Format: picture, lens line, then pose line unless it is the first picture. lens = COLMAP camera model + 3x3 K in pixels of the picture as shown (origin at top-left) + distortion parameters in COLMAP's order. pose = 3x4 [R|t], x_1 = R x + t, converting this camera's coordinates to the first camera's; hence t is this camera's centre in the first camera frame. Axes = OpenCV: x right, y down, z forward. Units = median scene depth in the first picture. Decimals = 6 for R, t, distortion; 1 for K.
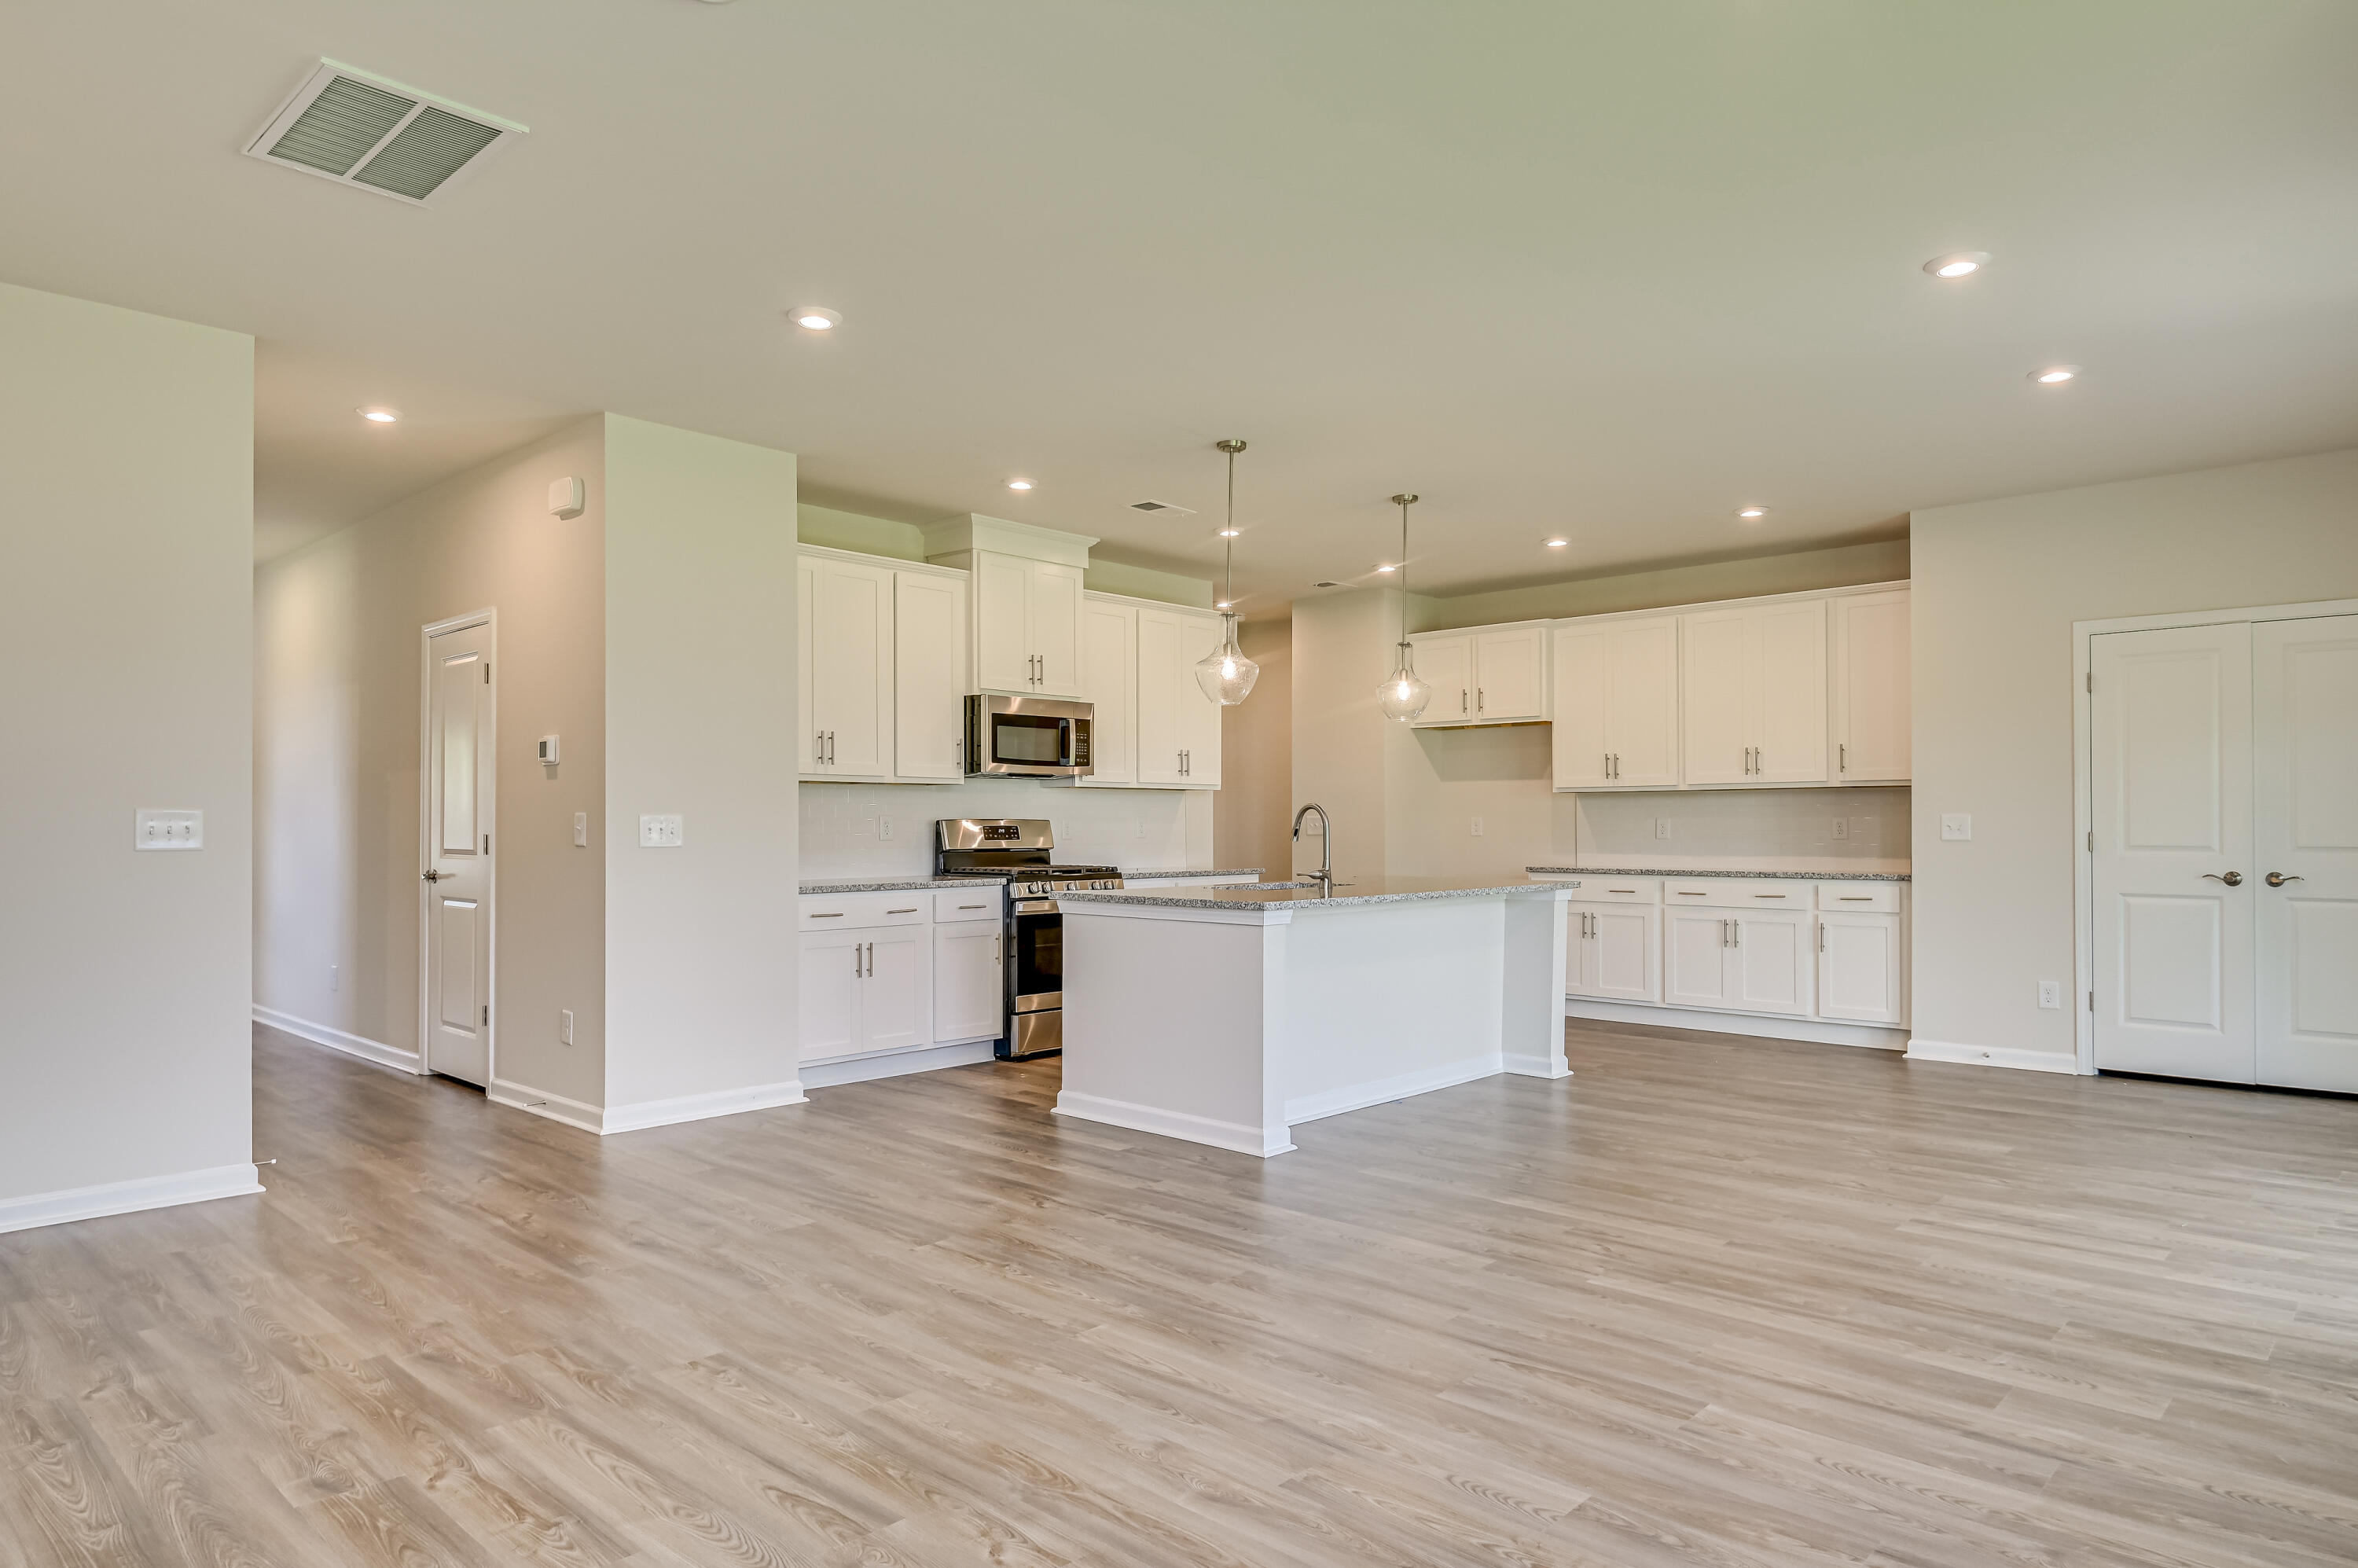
lens RADIAL K [[1406.7, 0, 1197.7], [0, 1406.7, 816.4], [0, 0, 1]] dist [0.008703, -0.006684]
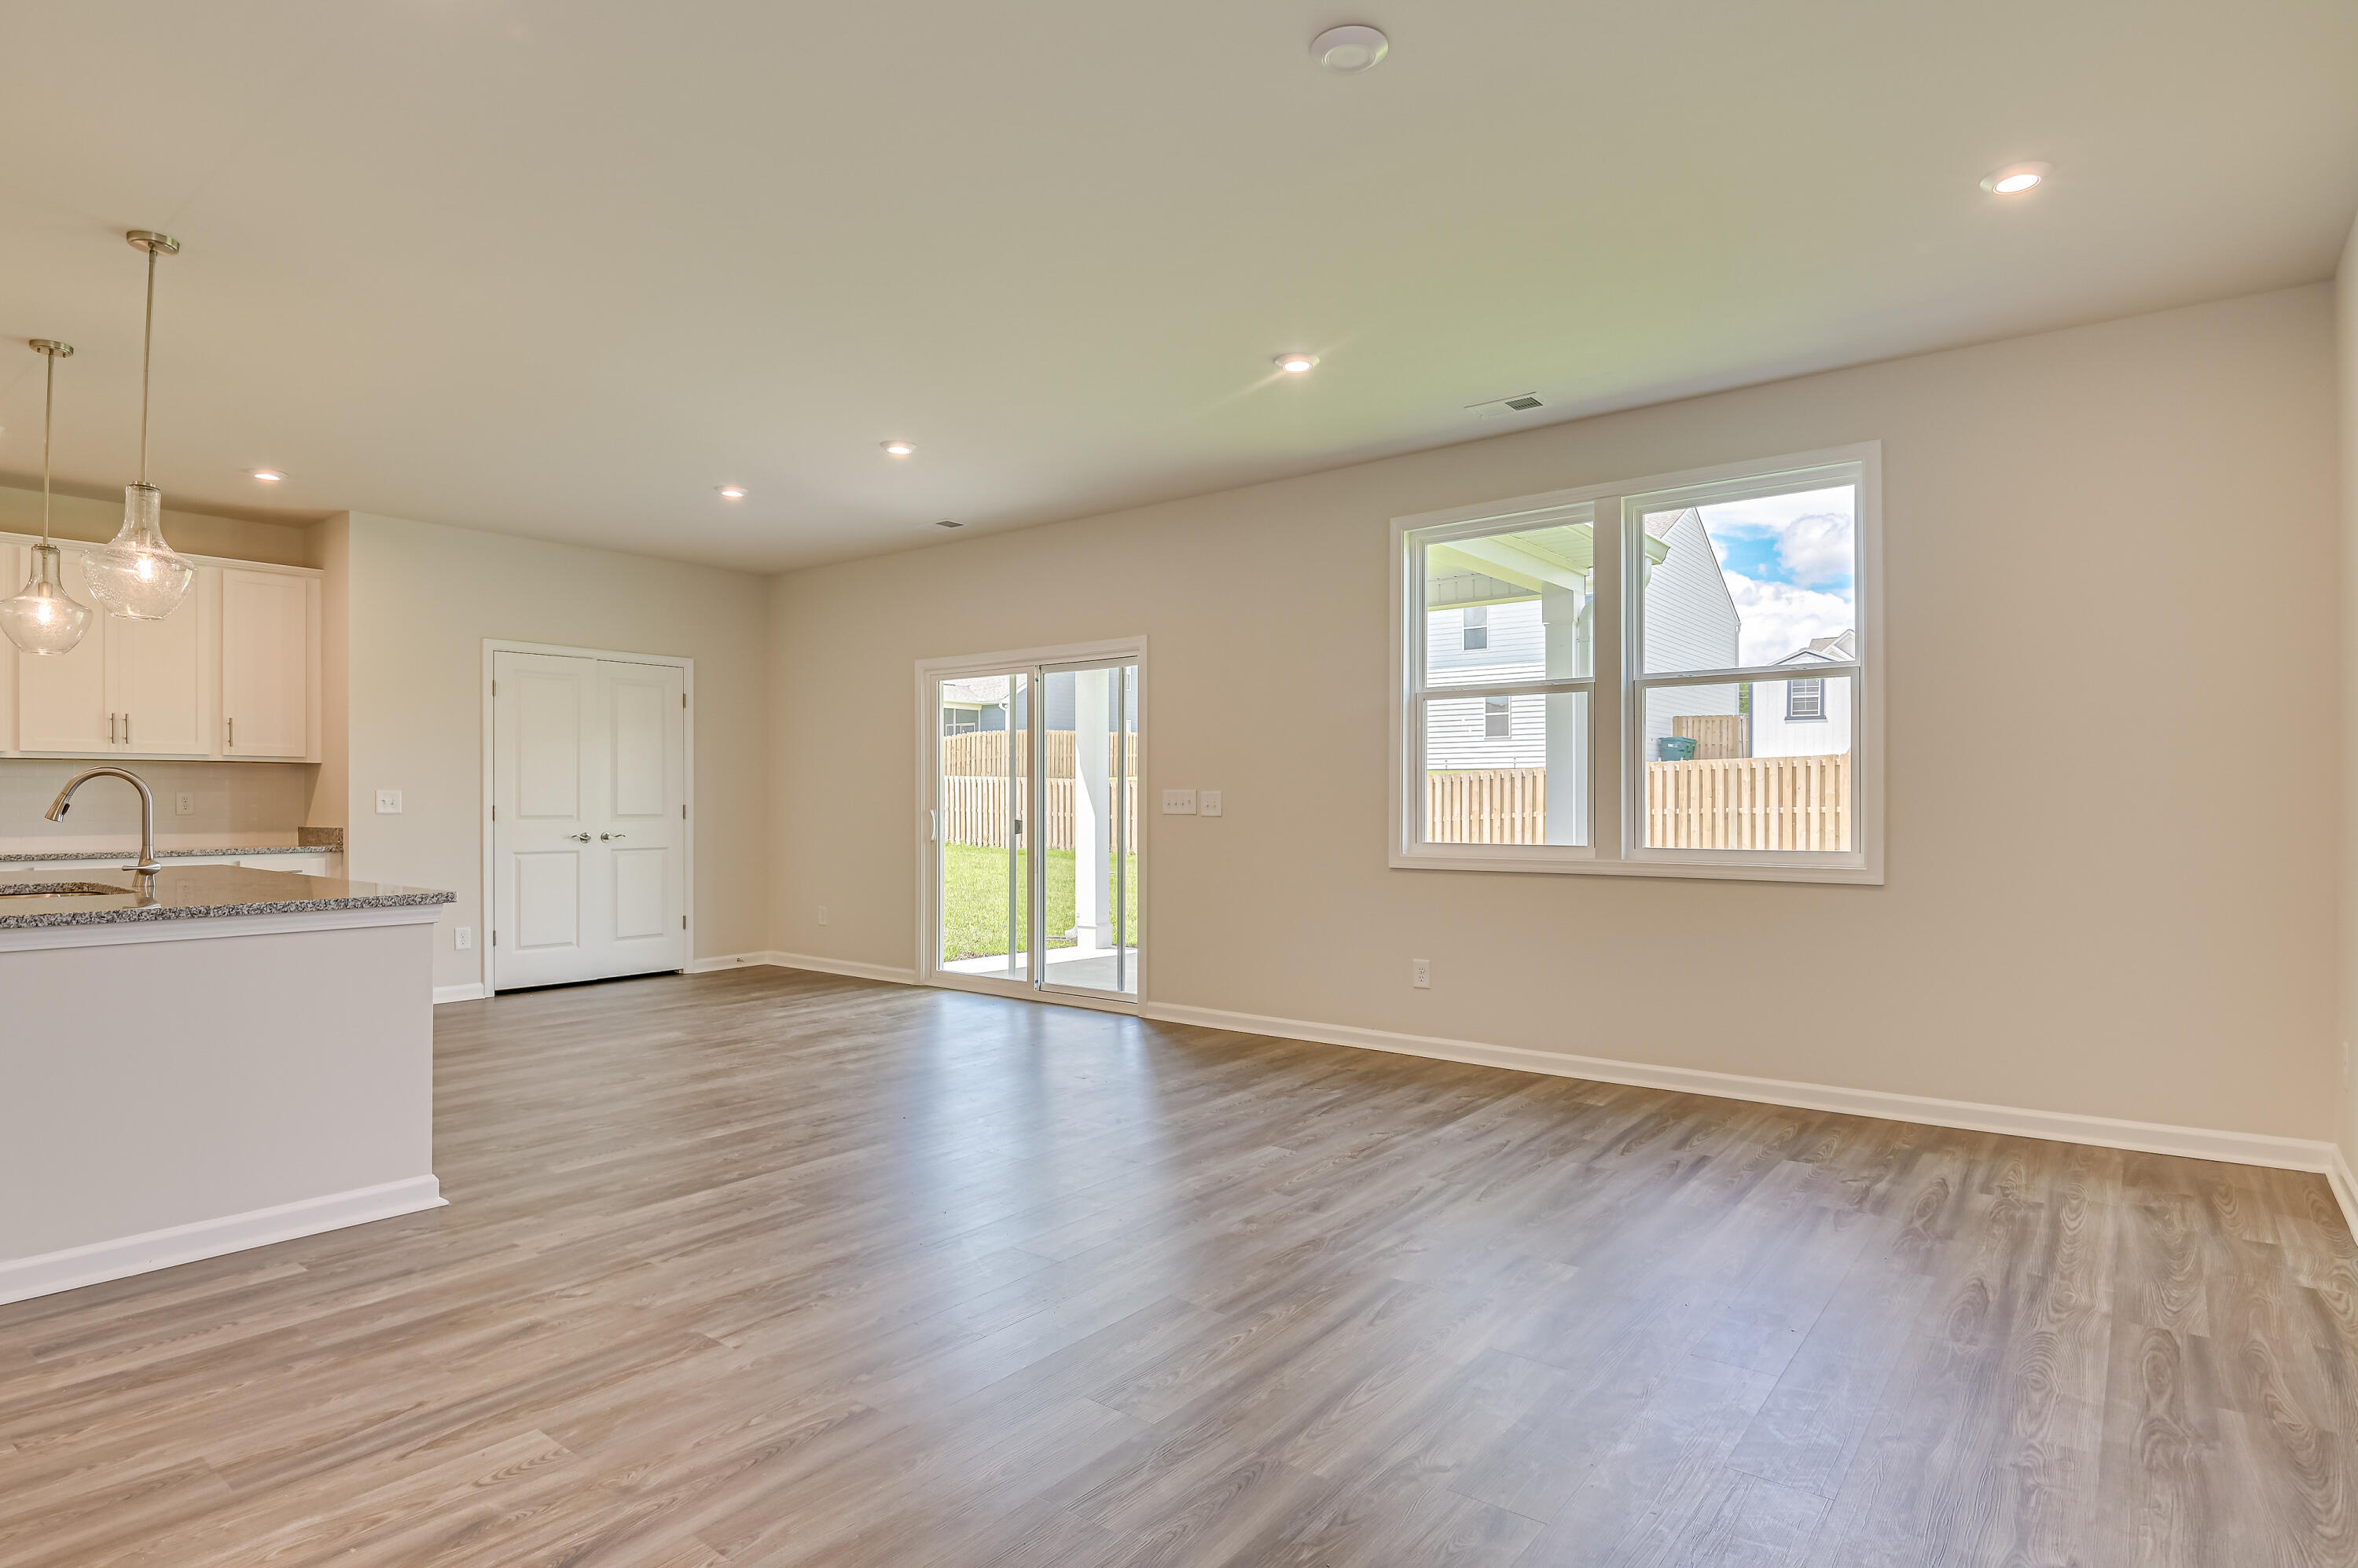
lens RADIAL K [[1235.0, 0, 1160.3], [0, 1235.0, 808.2], [0, 0, 1]] dist [-0.022795, -0.003534]
pose [[-0.079029, -0.005446, 0.996857, -0.515898], [-0.008061, 0.999956, 0.004824, 0.002767], [-0.996840, -0.007654, -0.079069, 0.474260]]
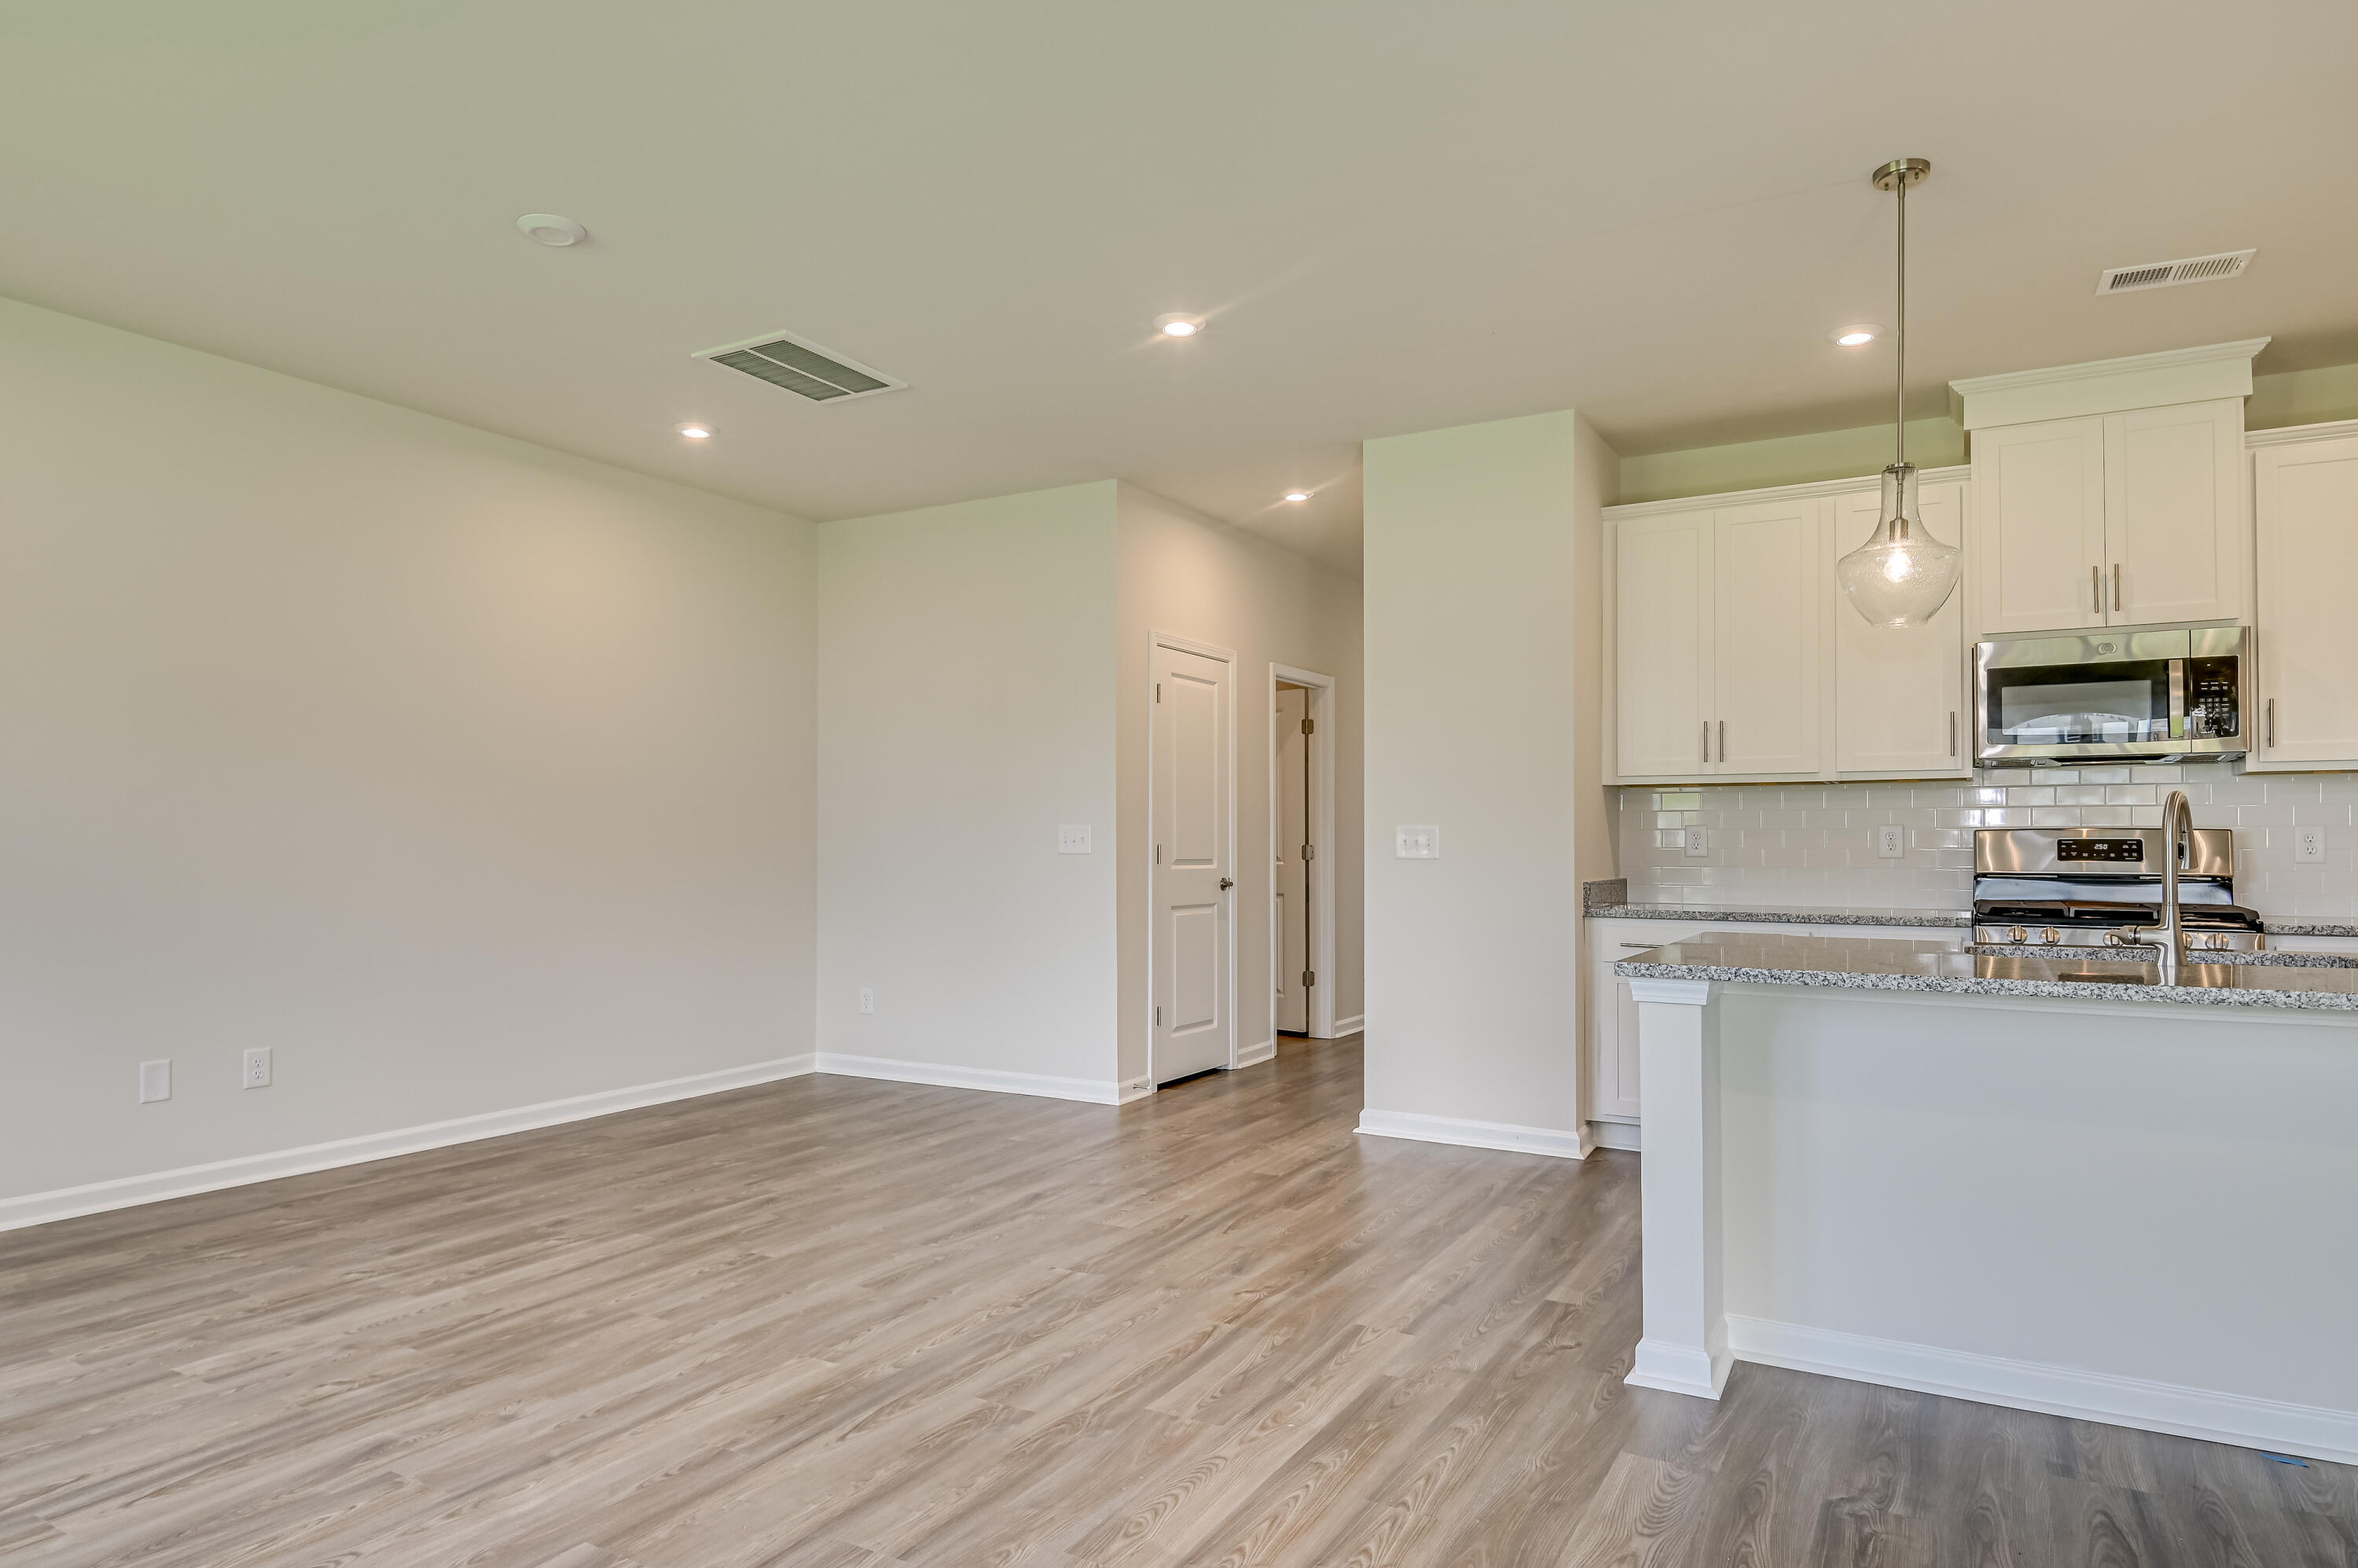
lens RADIAL K [[1406.7, 0, 1143.0], [0, 1406.7, 824.7], [0, 0, 1]] dist [0.008703, -0.006684]
pose [[0.212094, -0.007887, -0.977217, 0.445157], [0.004993, 0.999963, -0.006987, 0.003066], [0.977236, -0.003397, 0.212126, 0.492470]]
